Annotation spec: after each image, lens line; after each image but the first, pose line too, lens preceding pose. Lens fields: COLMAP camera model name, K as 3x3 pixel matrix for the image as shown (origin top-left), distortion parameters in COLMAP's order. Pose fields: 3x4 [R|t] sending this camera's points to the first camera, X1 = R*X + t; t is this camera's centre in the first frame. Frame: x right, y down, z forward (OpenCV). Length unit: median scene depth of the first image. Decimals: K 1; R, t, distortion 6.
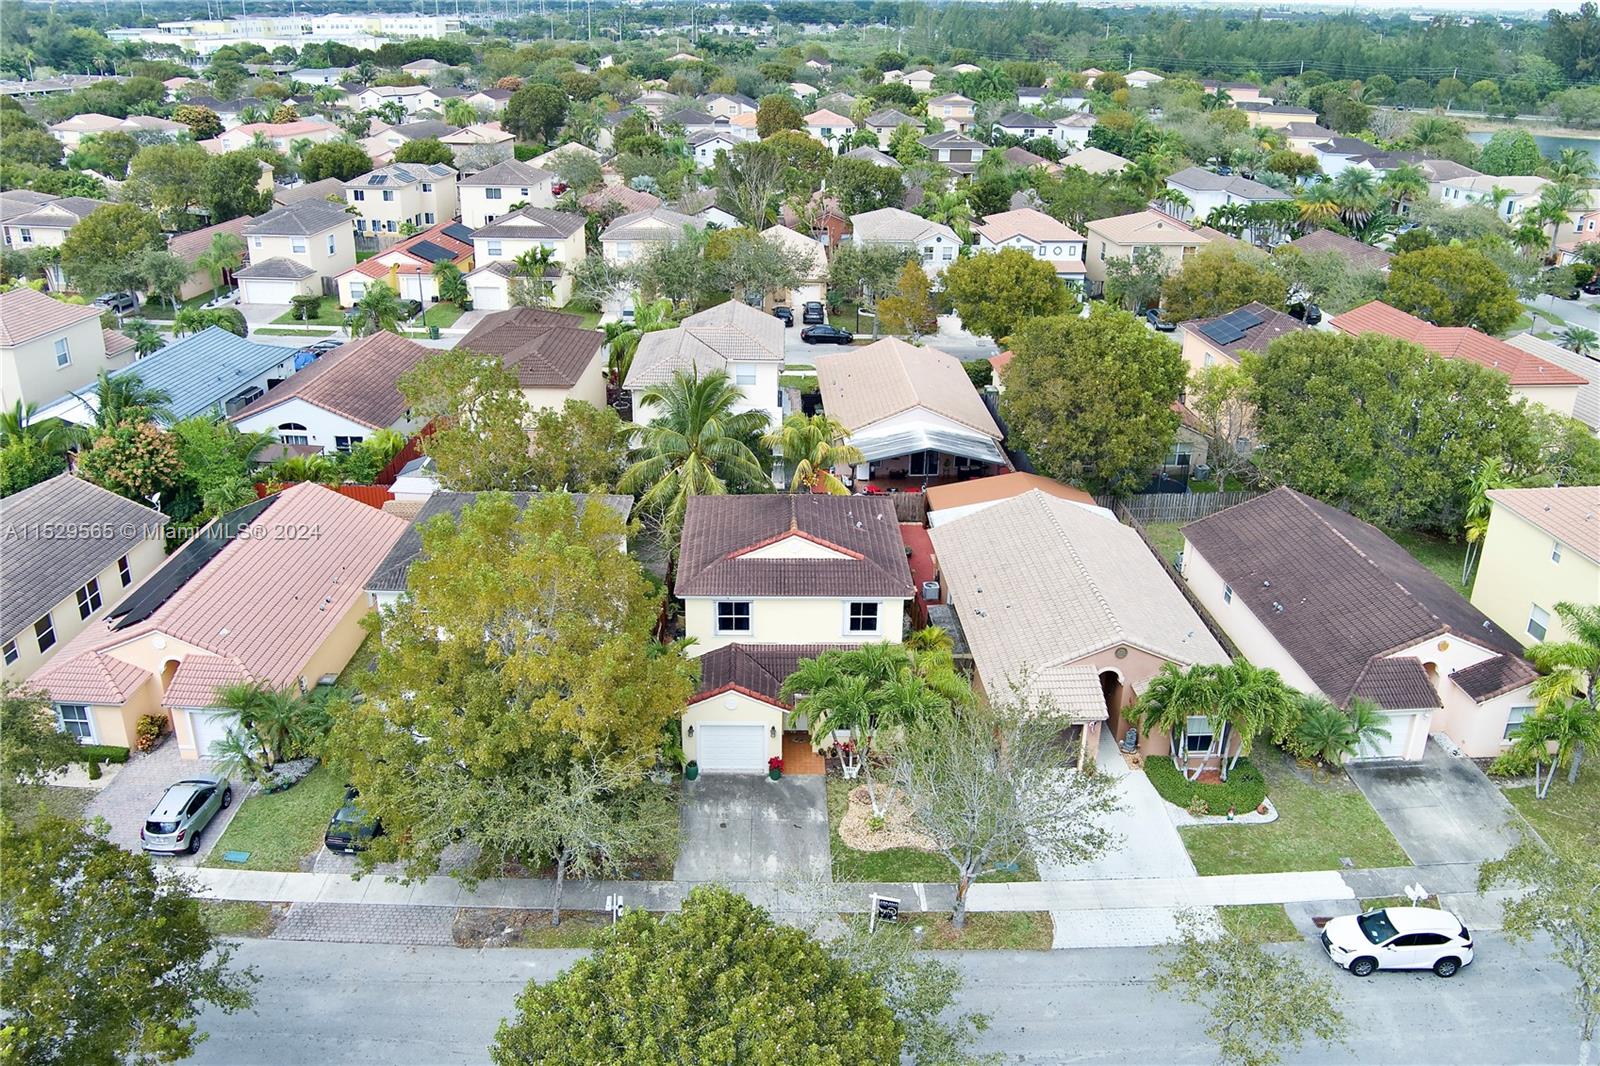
lens RADIAL K [[1297.3, 0, 795.4], [0, 1297.3, 528.6], [0, 0, 1]] dist [-0.081730, 0.038666]
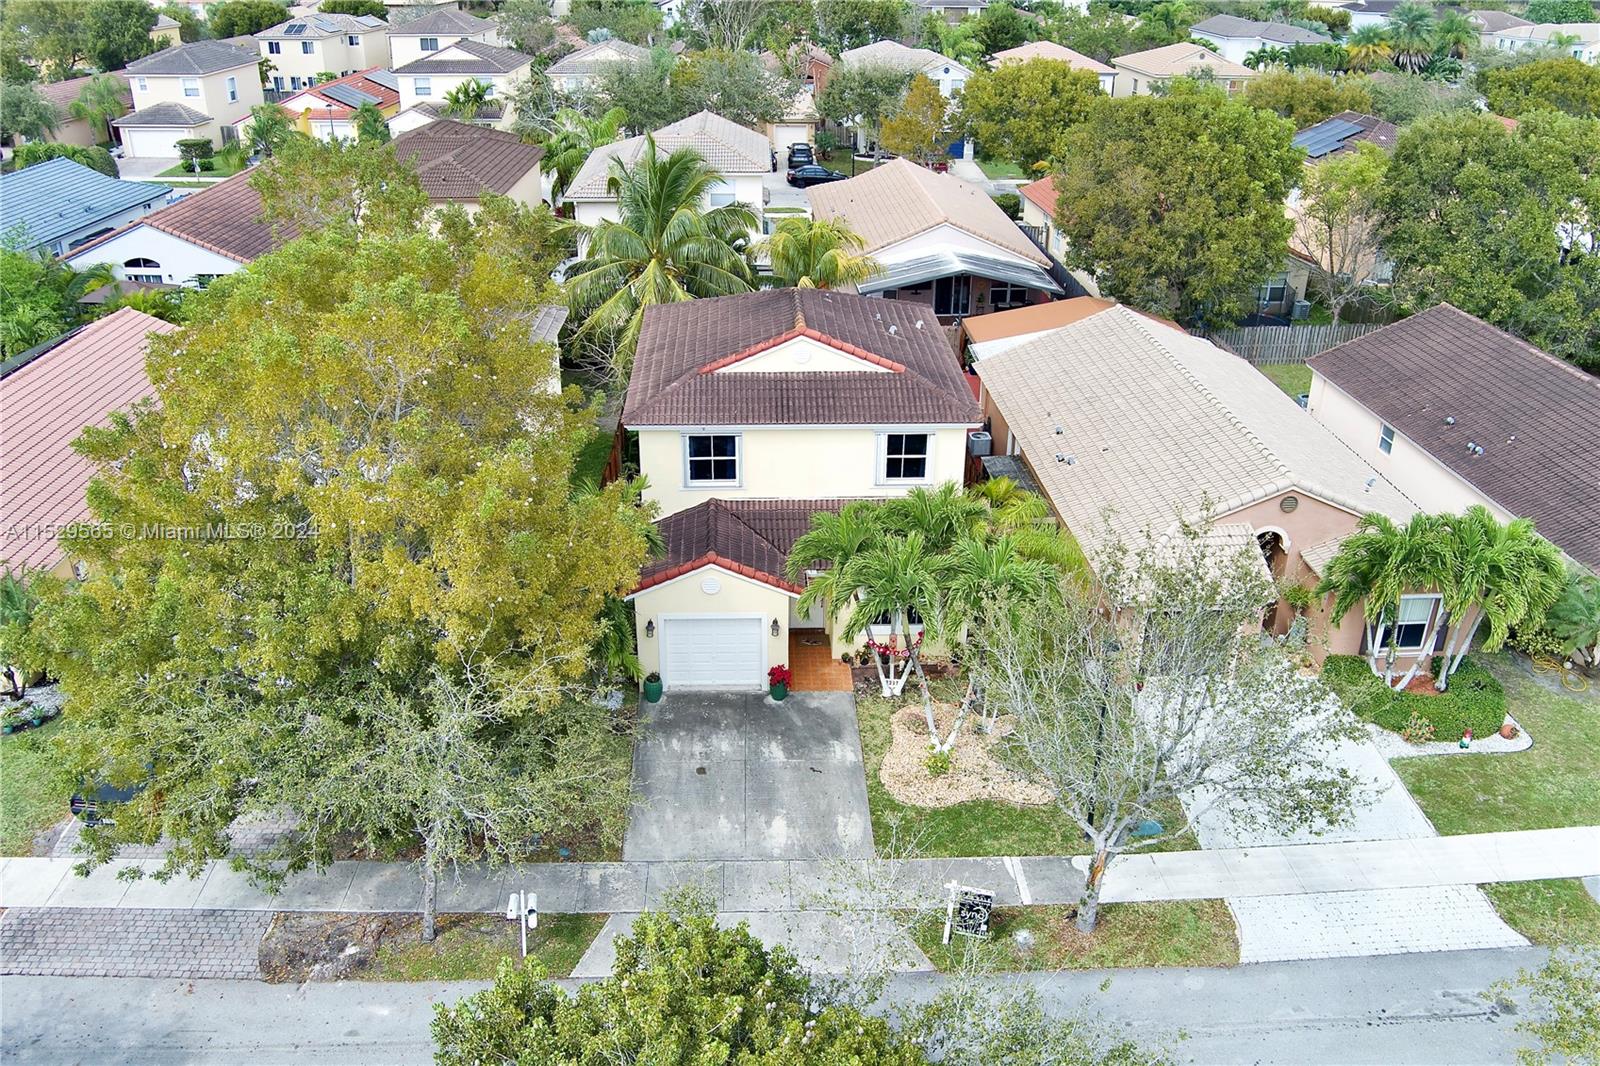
lens RADIAL K [[1297.3, 0, 794.6], [0, 1297.3, 527.4], [0, 0, 1]] dist [-0.081730, 0.038666]
pose [[0.999758, -0.013928, 0.017055, -0.016799], [0.012973, 0.998407, 0.054916, 0.066285], [-0.017792, -0.054682, 0.998345, 0.325038]]
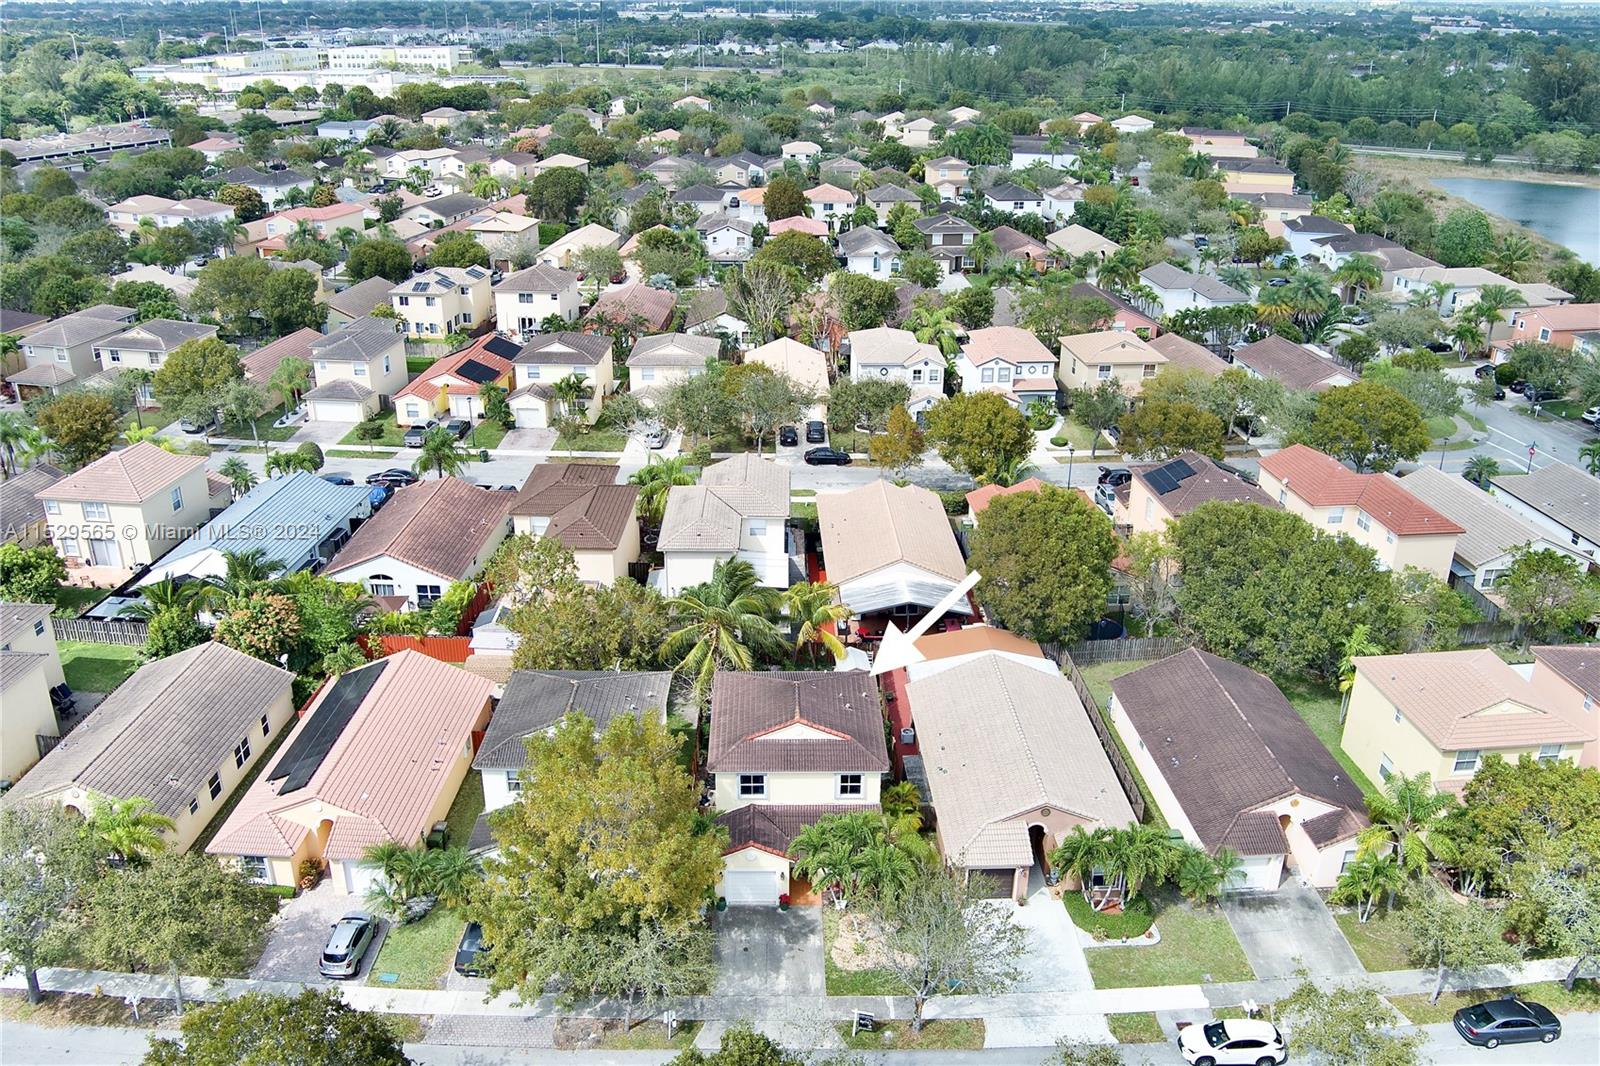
lens RADIAL K [[1297.3, 0, 795.7], [0, 1297.3, 529.2], [0, 0, 1]] dist [-0.081730, 0.038666]
pose [[0.999973, -0.004854, -0.005442, 0.005236], [0.004884, 0.999973, 0.005567, -0.196464], [0.005415, -0.005593, 0.999970, -0.310764]]
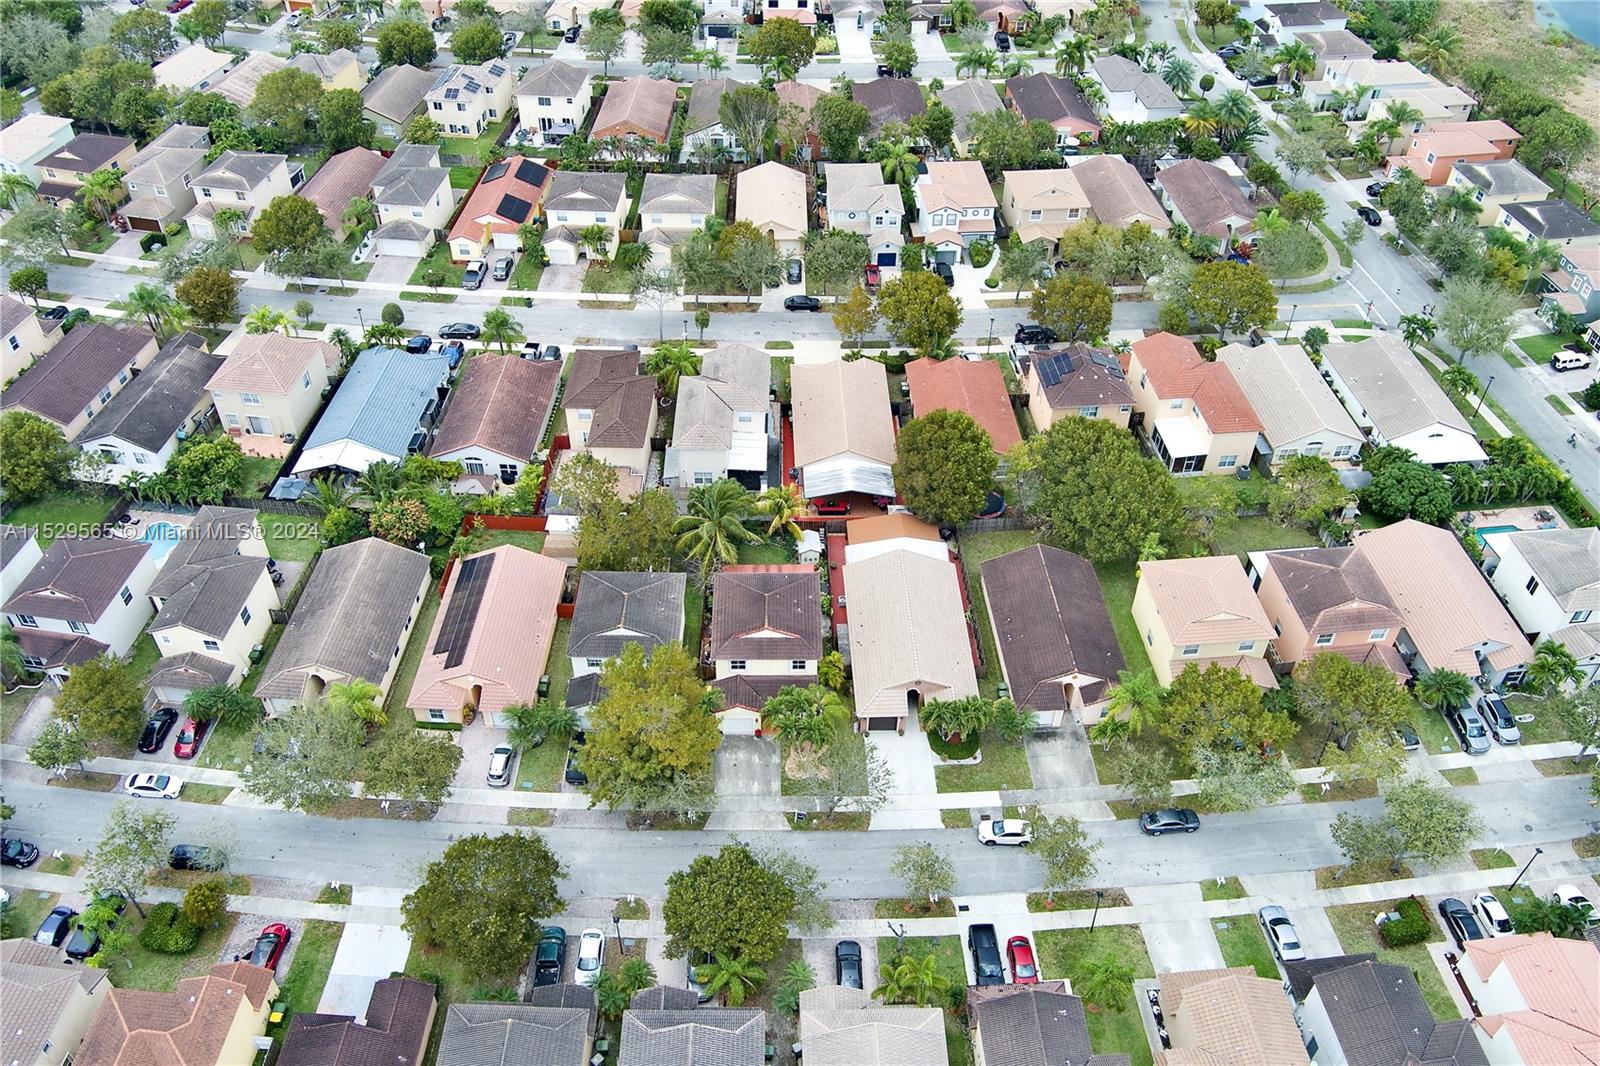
lens RADIAL K [[1297.3, 0, 795.2], [0, 1297.3, 534.4], [0, 0, 1]] dist [-0.081730, 0.038666]
pose [[0.999951, 0.002899, -0.009500, 0.065167], [0.000540, 0.939180, 0.343424, -0.855243], [0.009918, -0.343412, 0.939133, -0.920870]]
